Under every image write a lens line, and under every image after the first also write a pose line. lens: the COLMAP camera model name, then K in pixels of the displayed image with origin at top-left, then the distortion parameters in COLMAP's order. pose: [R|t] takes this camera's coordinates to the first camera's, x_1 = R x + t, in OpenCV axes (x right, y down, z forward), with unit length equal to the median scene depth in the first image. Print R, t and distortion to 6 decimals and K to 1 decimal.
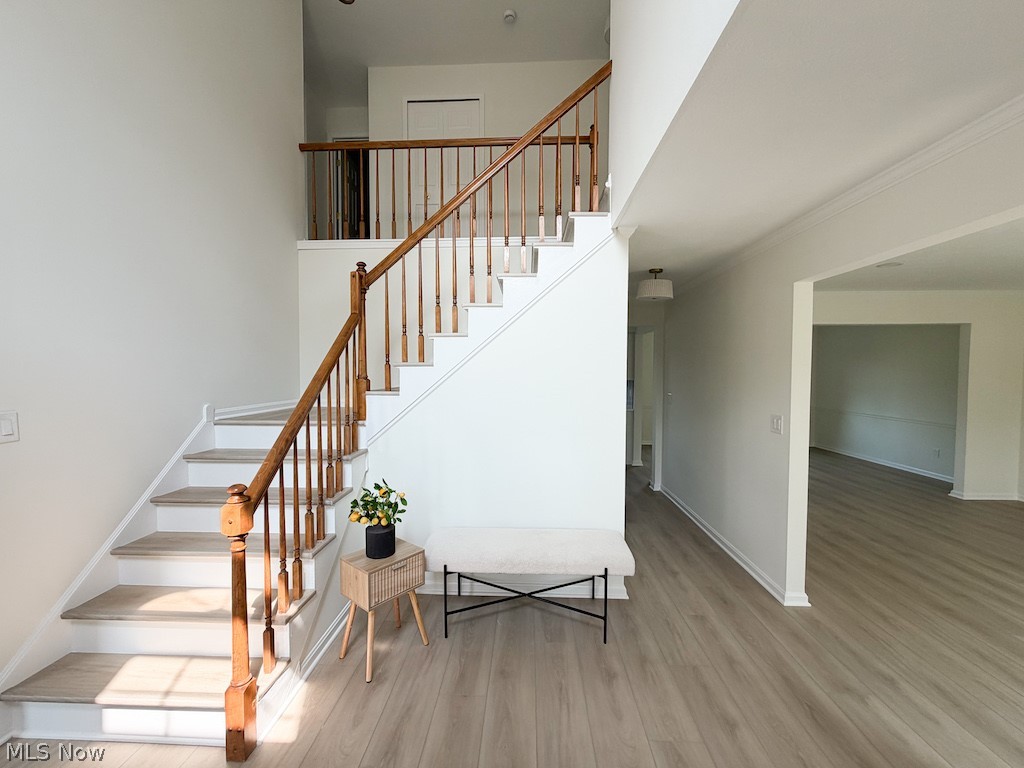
lens RADIAL K [[415.0, 0, 506.6], [0, 415.0, 388.3], [0, 0, 1]] dist [0.001937, 0.001083]
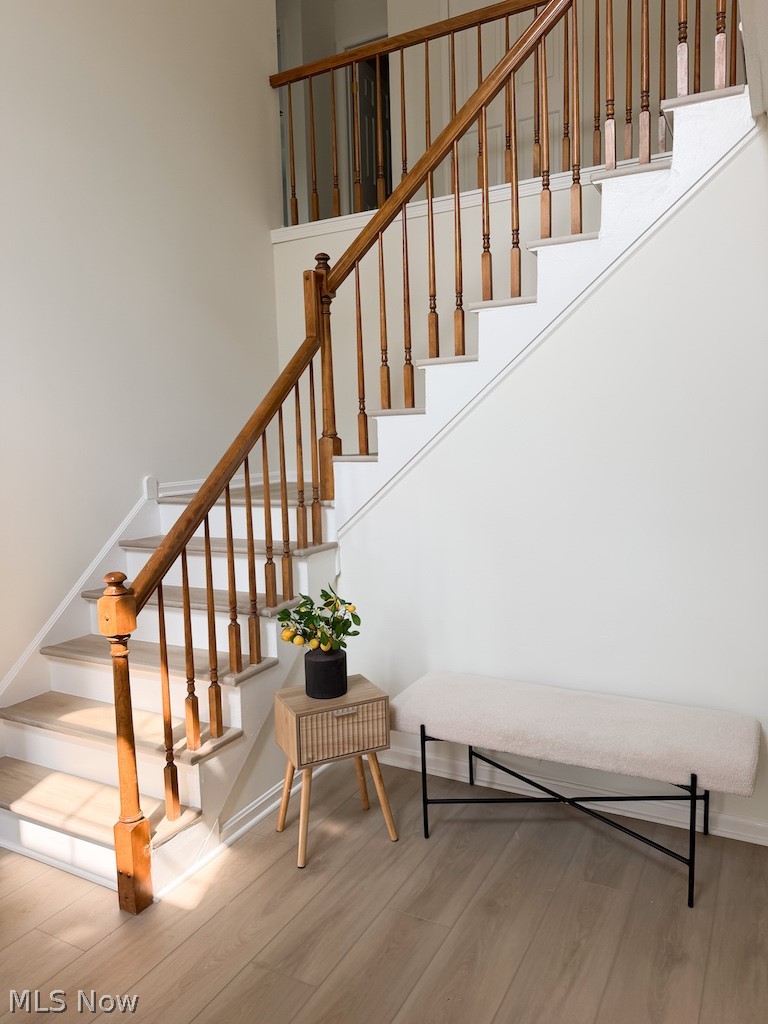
lens RADIAL K [[733.7, 0, 380.6], [0, 733.7, 506.8], [0, 0, 1]] dist [0.061488, -0.072719]
pose [[0.902124, 0.016524, -0.431161, 0.289857], [0.013816, 0.997648, 0.067141, 0.013258], [0.431256, -0.066526, 0.899774, -0.027491]]
